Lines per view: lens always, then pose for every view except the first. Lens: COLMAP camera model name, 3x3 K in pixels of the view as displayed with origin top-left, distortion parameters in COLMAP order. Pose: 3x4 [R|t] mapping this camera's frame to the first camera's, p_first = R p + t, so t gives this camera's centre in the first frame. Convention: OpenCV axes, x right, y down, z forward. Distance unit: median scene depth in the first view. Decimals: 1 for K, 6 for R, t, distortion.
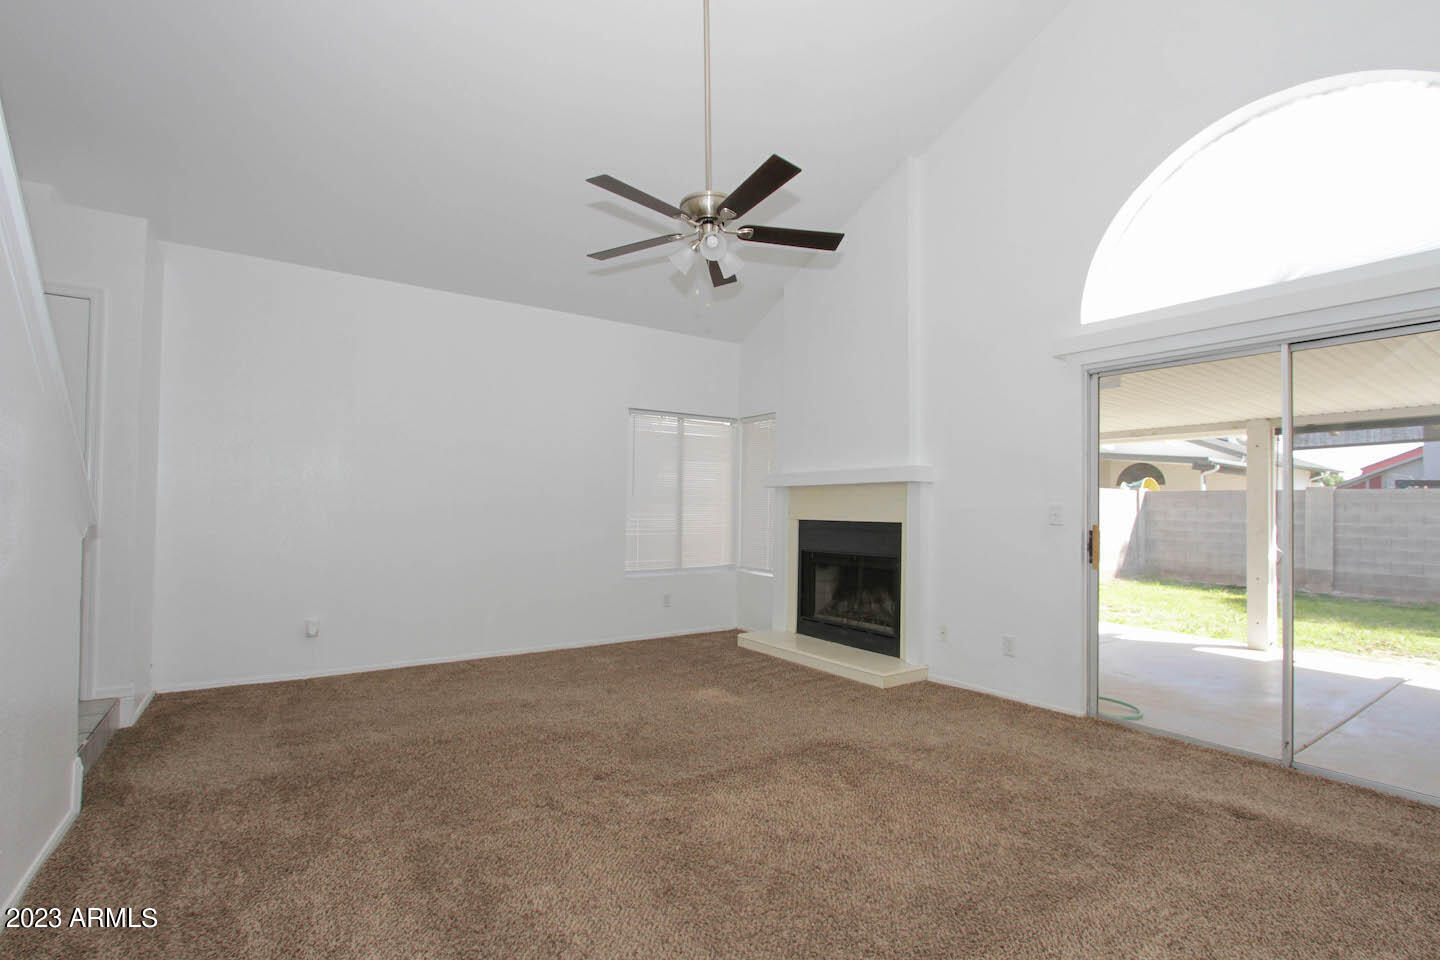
lens RADIAL K [[663.0, 0, 729.1], [0, 663.0, 499.0], [0, 0, 1]] dist [-0.018748, 0.004230]
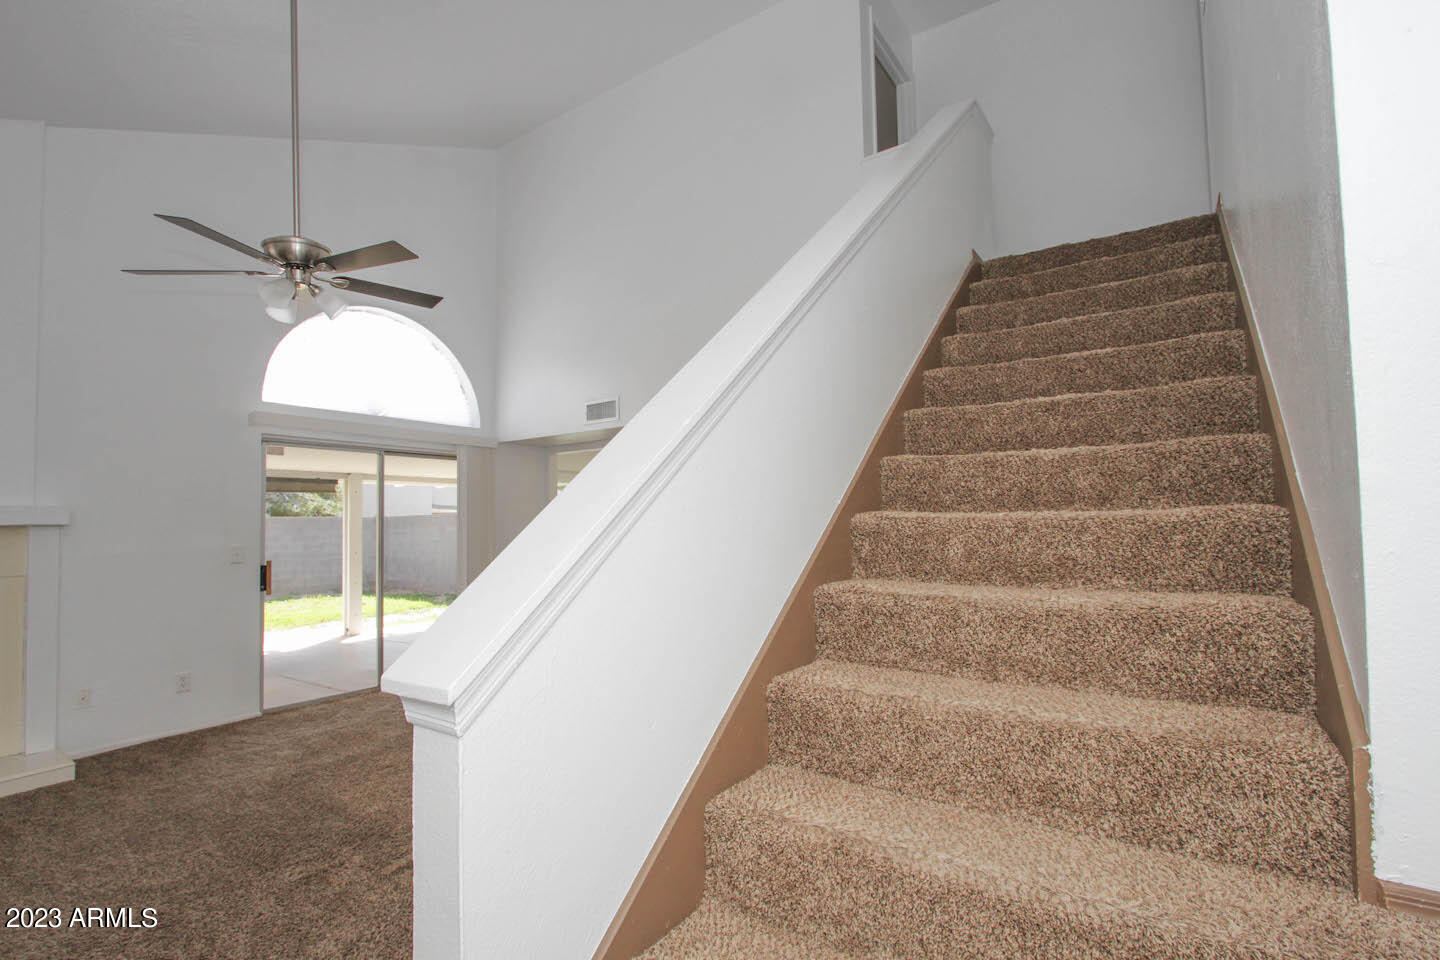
lens RADIAL K [[663.0, 0, 717.0], [0, 663.0, 493.7], [0, 0, 1]] dist [-0.018748, 0.004230]
pose [[-0.351933, 0.034350, 0.935395, -0.622160], [-0.000740, 0.999316, -0.036976, -0.028561], [-0.936025, -0.013705, -0.351667, 0.416587]]
